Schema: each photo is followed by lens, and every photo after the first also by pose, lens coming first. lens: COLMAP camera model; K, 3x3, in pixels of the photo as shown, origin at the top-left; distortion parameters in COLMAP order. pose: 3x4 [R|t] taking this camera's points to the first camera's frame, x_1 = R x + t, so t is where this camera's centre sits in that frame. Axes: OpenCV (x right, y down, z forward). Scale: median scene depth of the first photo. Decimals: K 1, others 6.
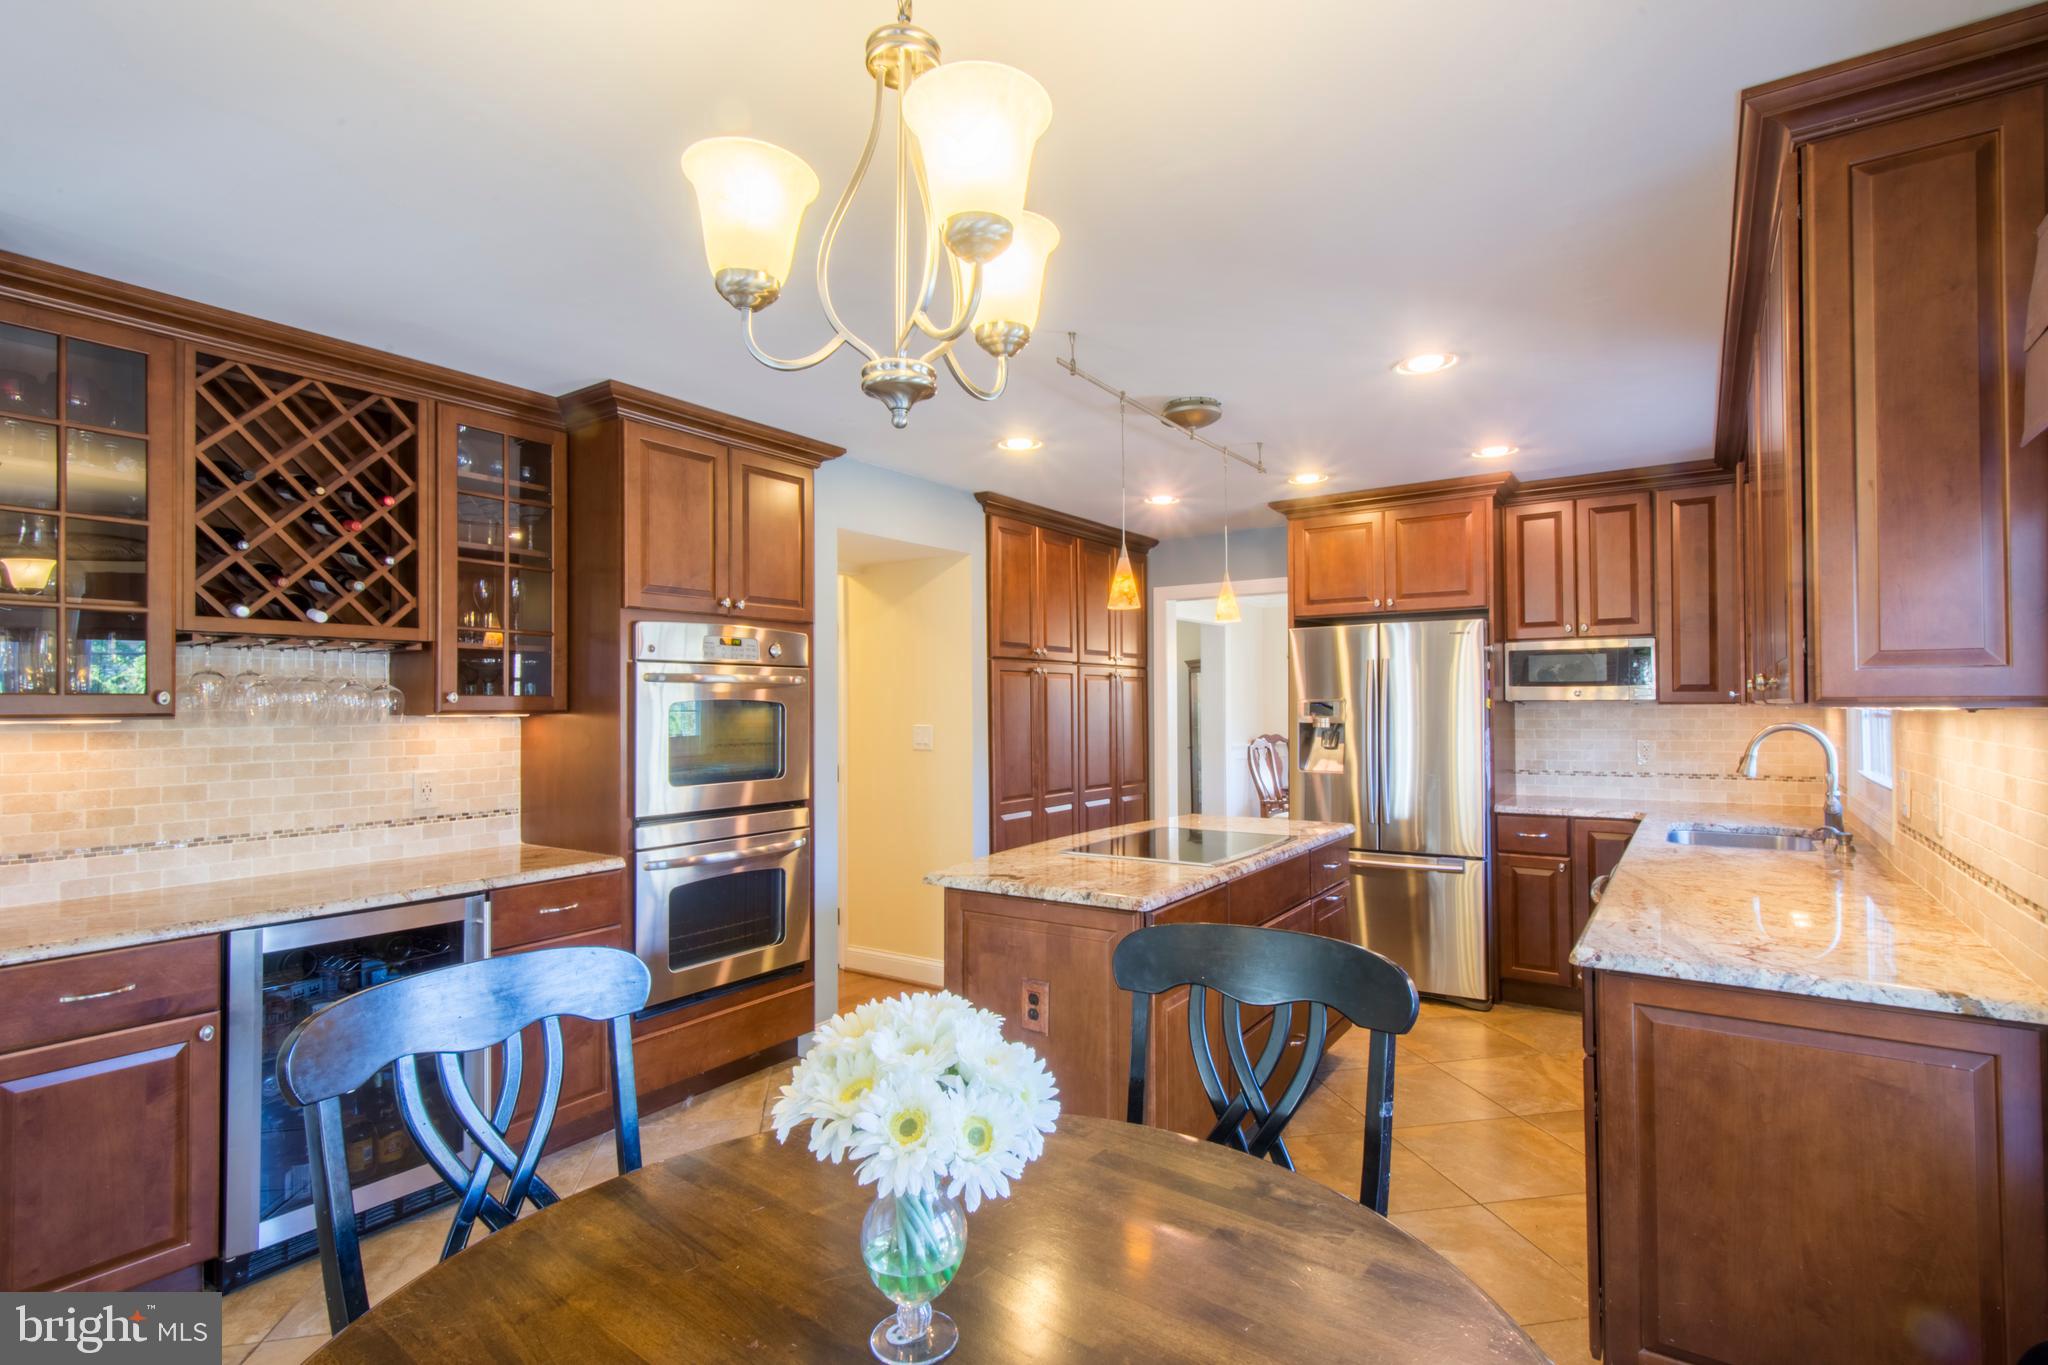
lens RADIAL K [[977.0, 0, 1024.0], [0, 977.0, 682.5], [0, 0, 1]] dist [0.005413, -0.001639]
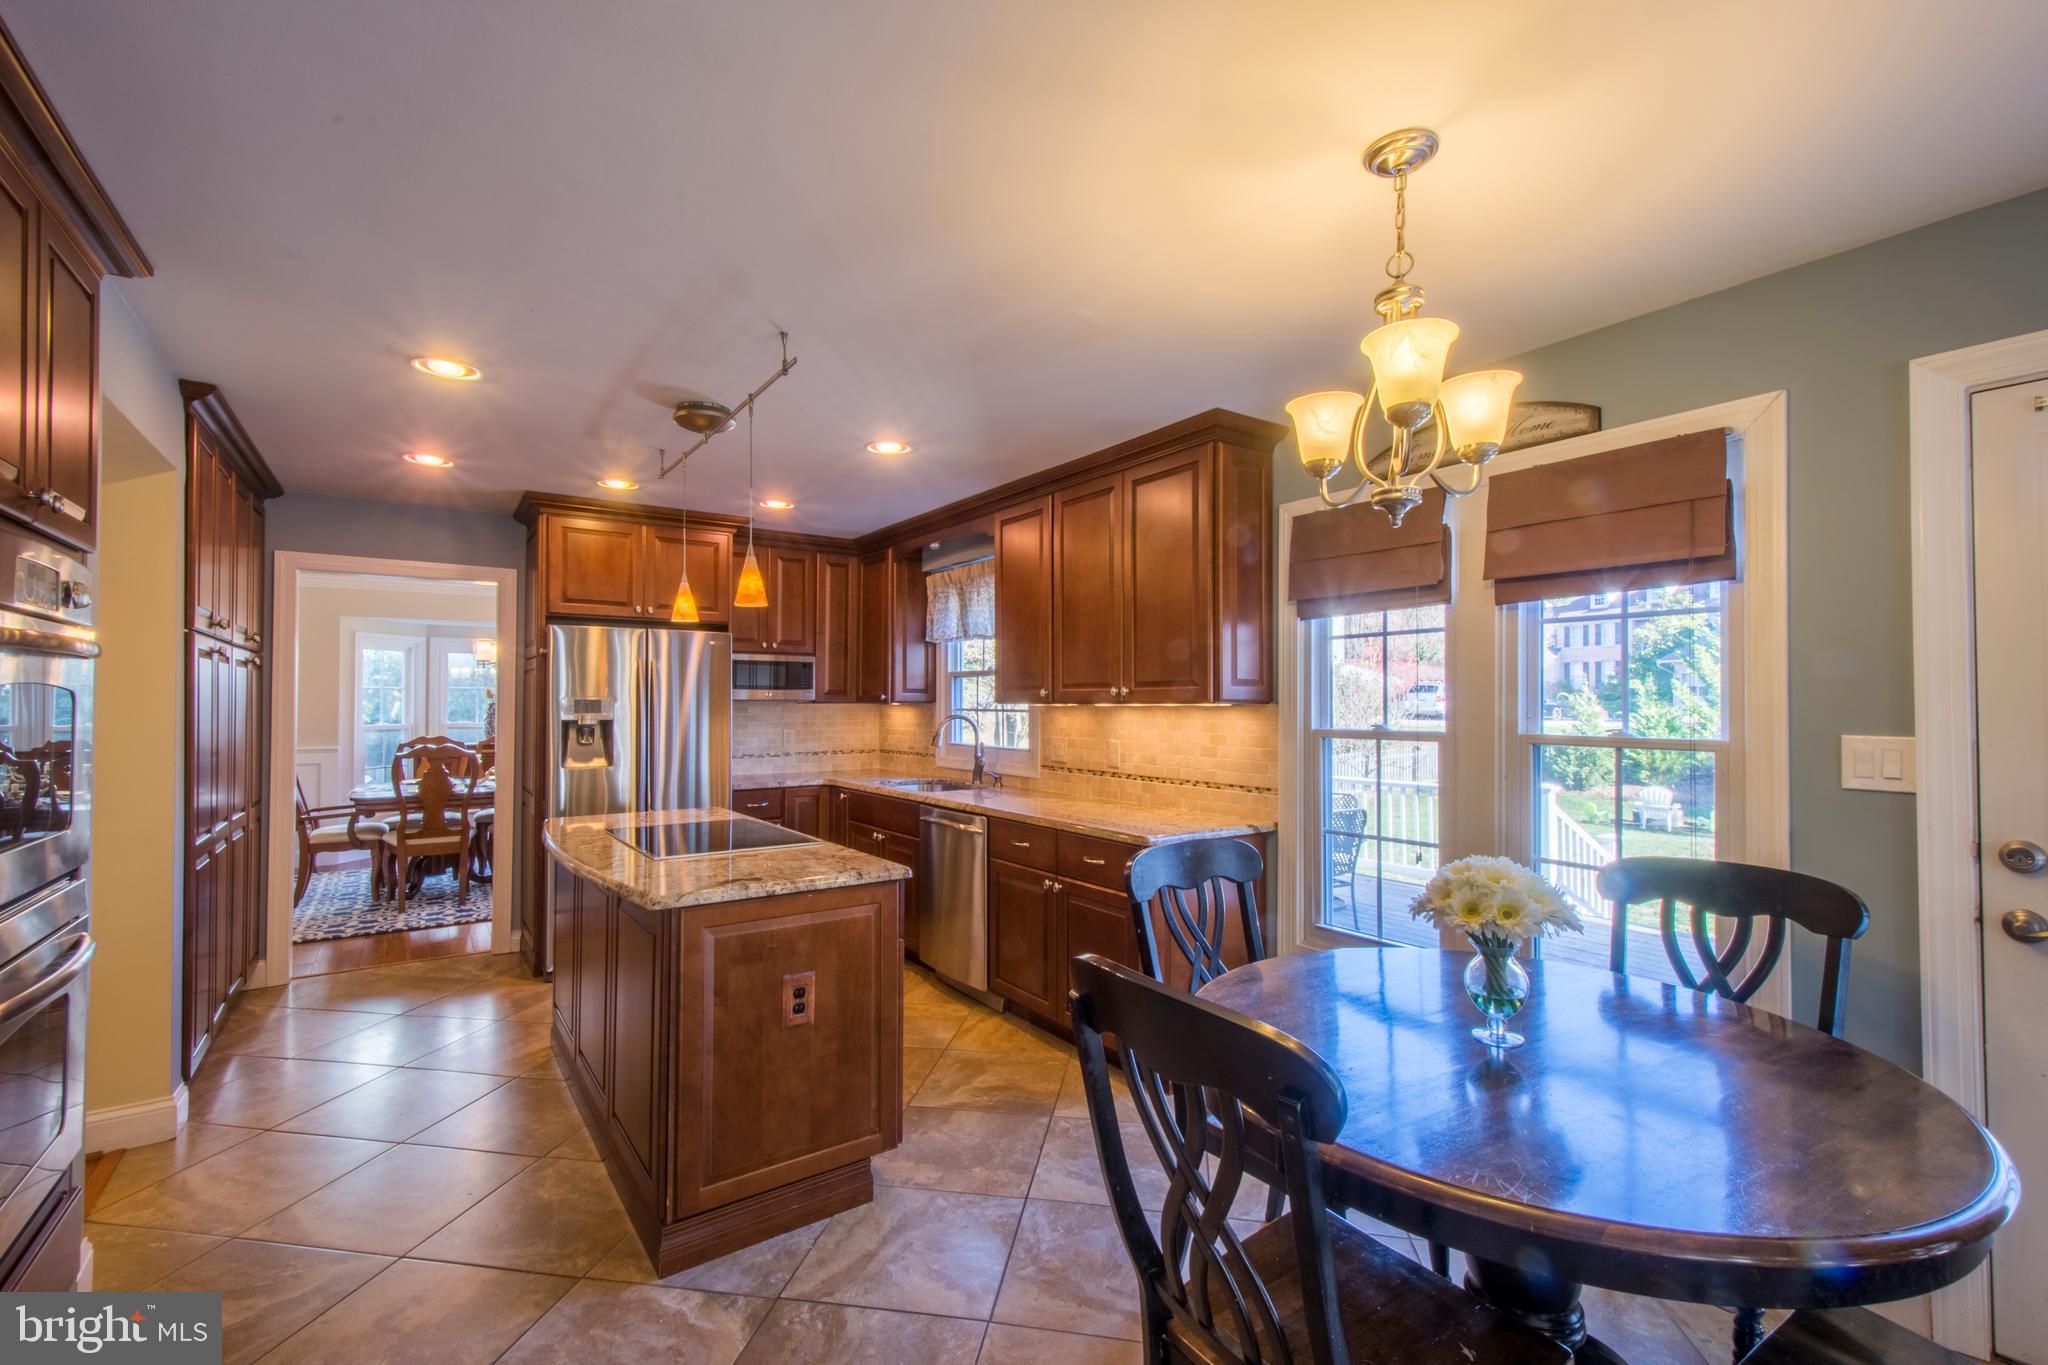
lens RADIAL K [[889.9, 0, 1017.1], [0, 889.9, 687.8], [0, 0, 1]] dist [0.008150, -0.001170]
pose [[0.360918, 0.019904, 0.932385, -0.441716], [-0.022895, 0.999660, -0.012478, 0.009359], [-0.932317, -0.016843, 0.361251, 0.266427]]
